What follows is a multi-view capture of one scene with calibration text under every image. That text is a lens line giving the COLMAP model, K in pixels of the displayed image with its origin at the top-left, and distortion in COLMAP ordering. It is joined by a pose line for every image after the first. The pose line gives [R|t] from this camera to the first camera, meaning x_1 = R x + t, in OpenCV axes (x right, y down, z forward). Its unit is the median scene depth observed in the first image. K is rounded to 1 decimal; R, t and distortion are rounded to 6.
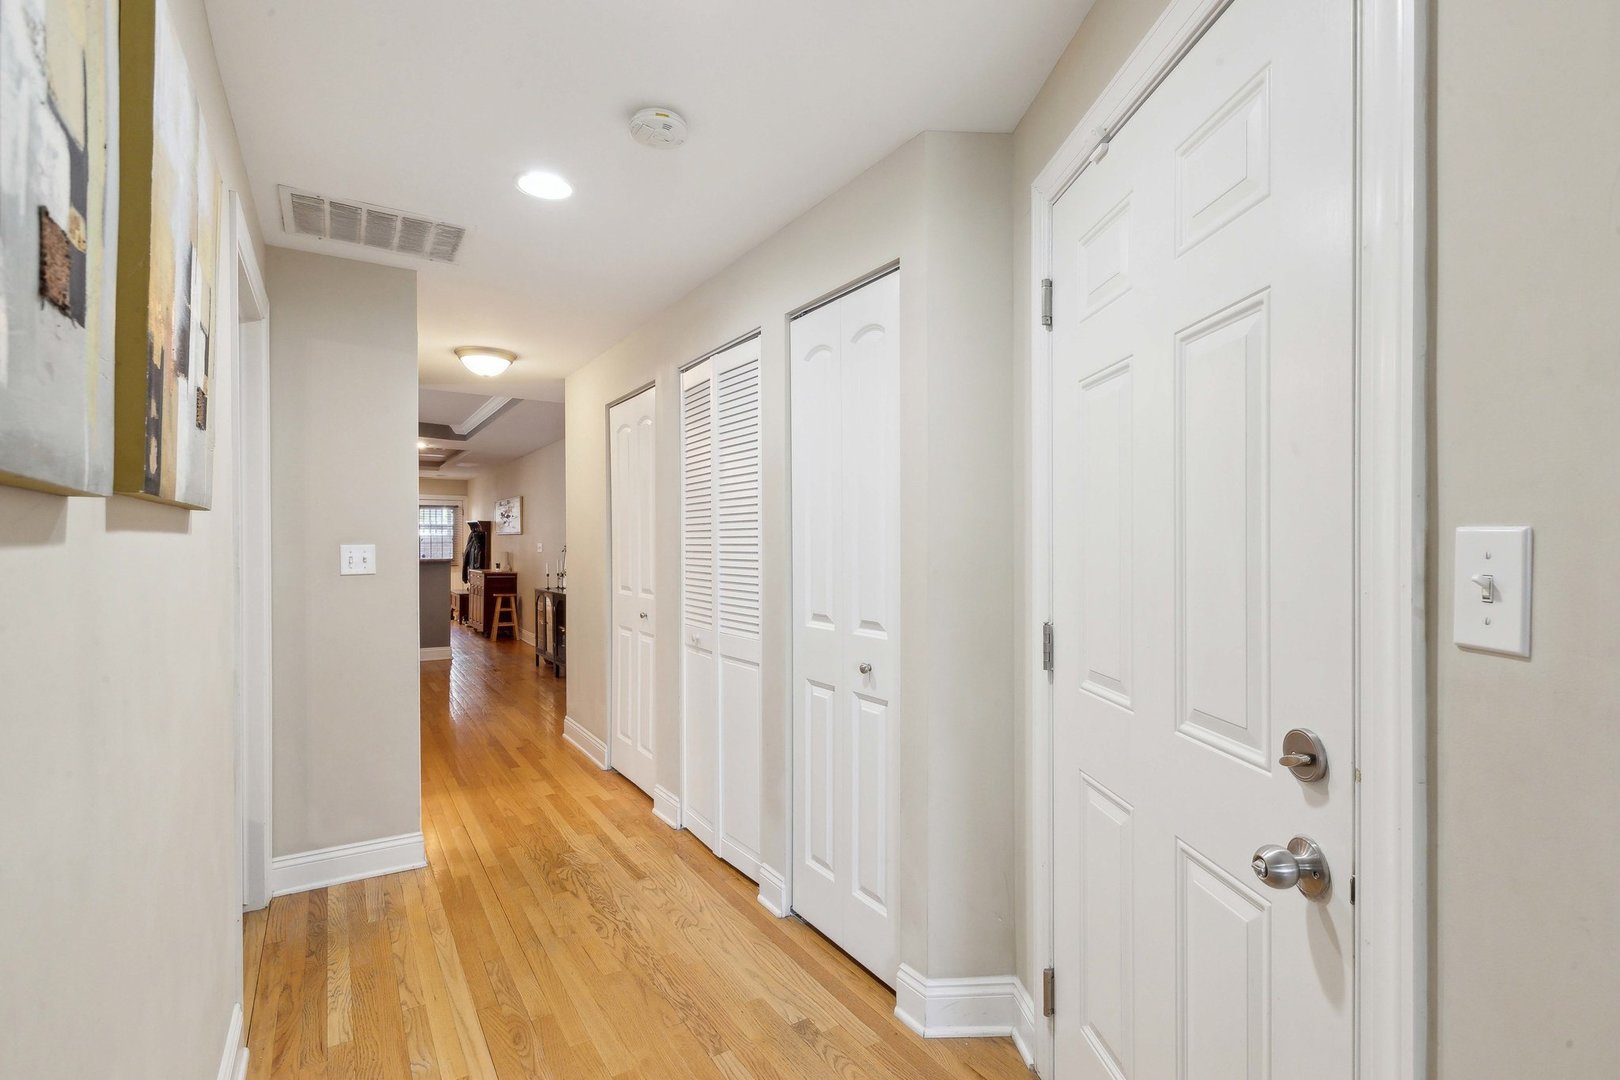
lens RADIAL K [[747.6, 0, 813.1], [0, 747.6, 541.5], [0, 0, 1]] dist [0.005004, -0.000418]
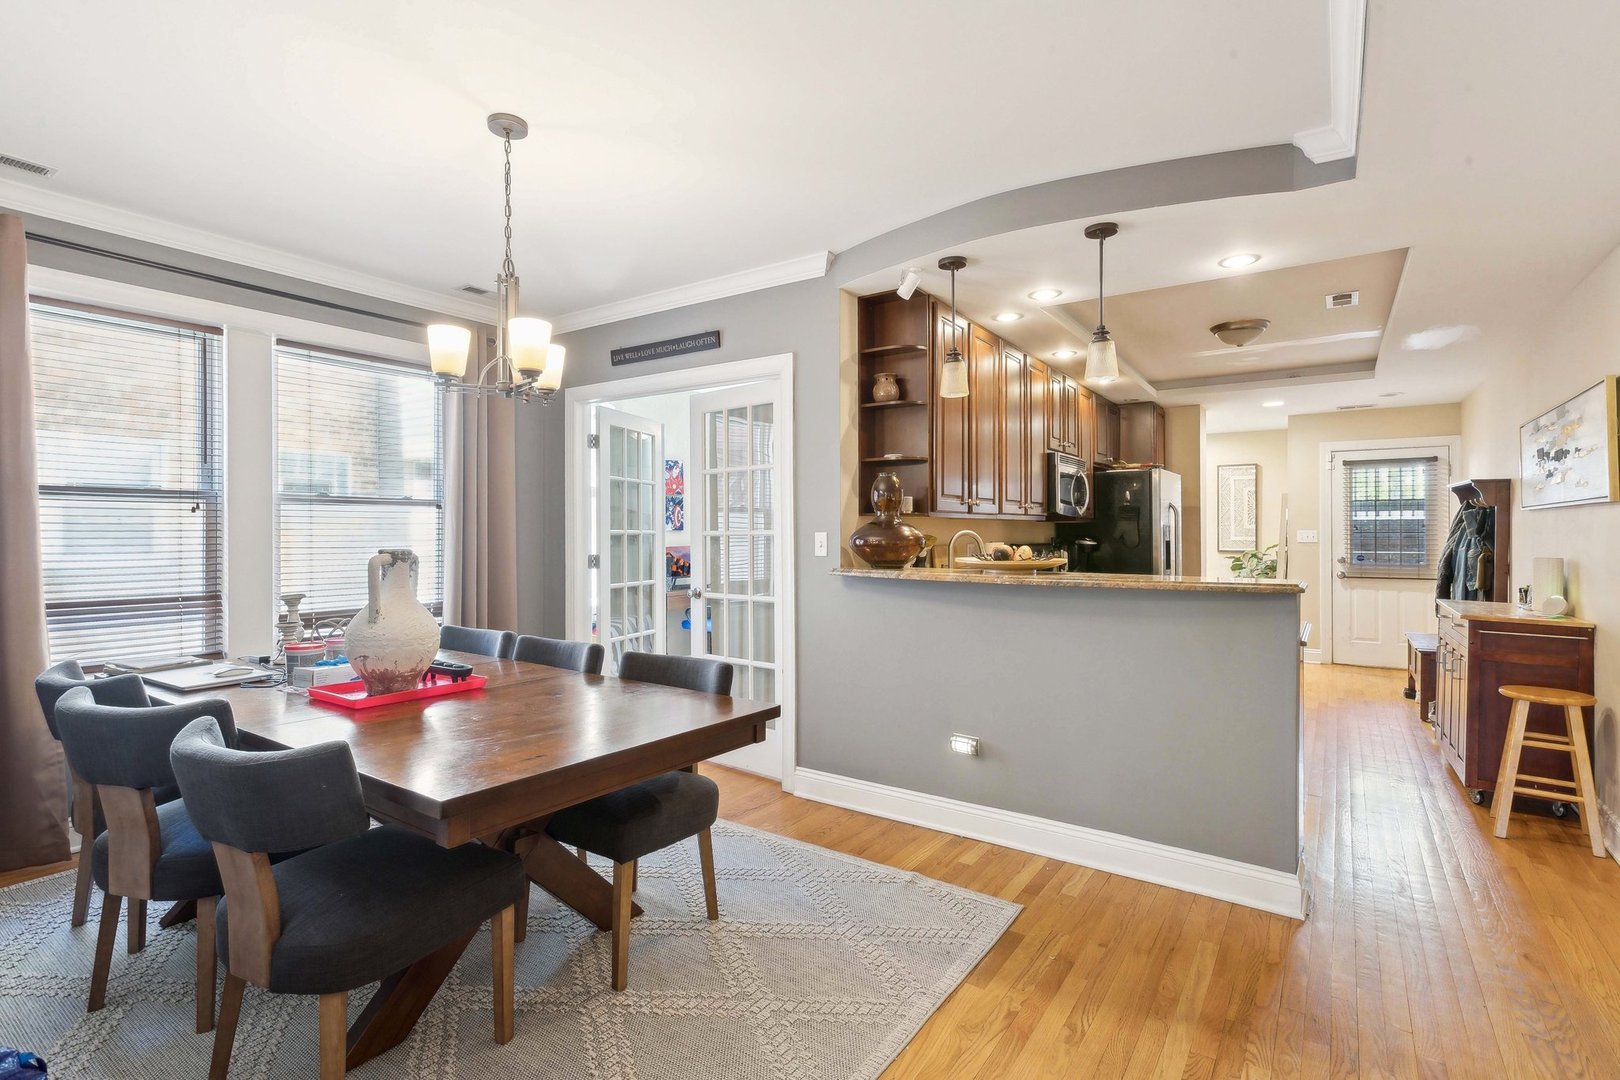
lens RADIAL K [[747.6, 0, 817.1], [0, 747.6, 534.1], [0, 0, 1]] dist [0.005004, -0.000418]
pose [[0.372312, 0.002173, -0.928105, -0.217791], [0.002175, 0.999992, 0.003213, 0.000679], [0.928105, -0.003215, 0.372305, 0.561072]]
